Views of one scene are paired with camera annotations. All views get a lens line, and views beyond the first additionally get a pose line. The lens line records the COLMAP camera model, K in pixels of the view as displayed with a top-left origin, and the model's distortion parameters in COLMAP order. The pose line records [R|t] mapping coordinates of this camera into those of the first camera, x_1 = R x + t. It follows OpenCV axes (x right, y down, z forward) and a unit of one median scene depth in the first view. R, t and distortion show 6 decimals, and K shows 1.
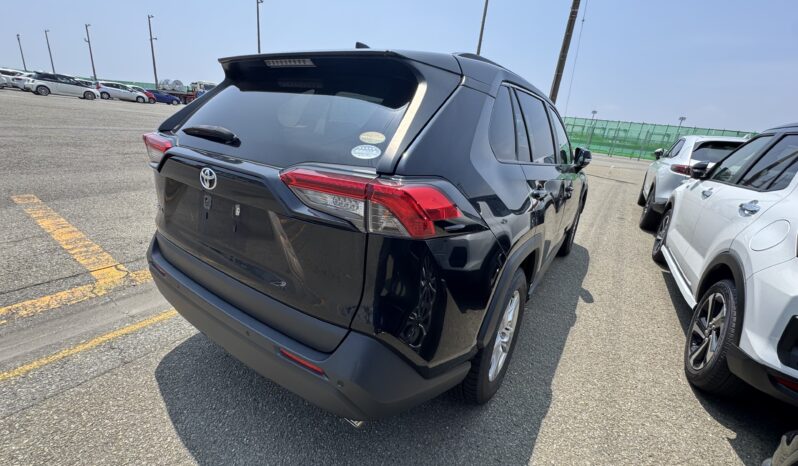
lens RADIAL K [[341.4, 0, 398.3], [0, 341.4, 233.3], [0, 0, 1]] dist [0.002417, 0.000334]
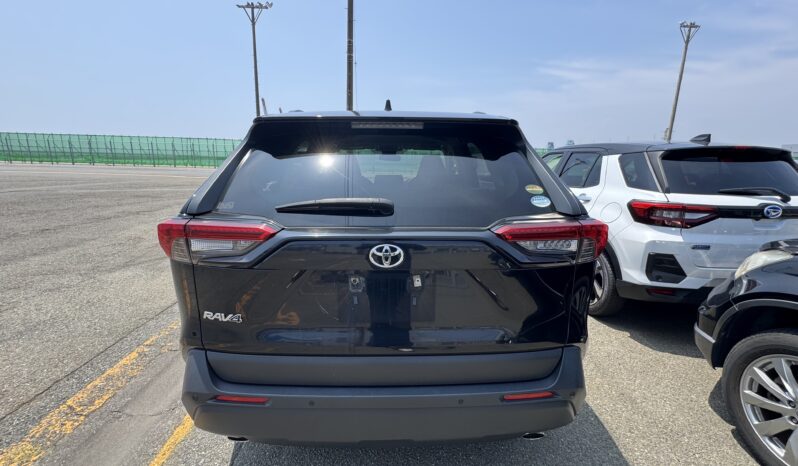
lens RADIAL K [[341.4, 0, 400.7], [0, 341.4, 228.9], [0, 0, 1]] dist [0.002417, 0.000334]
pose [[0.803802, -0.195954, 0.561698, -0.956749], [0.242809, 0.970032, -0.009058, -0.198968], [-0.543090, 0.143666, 0.827293, 0.211619]]
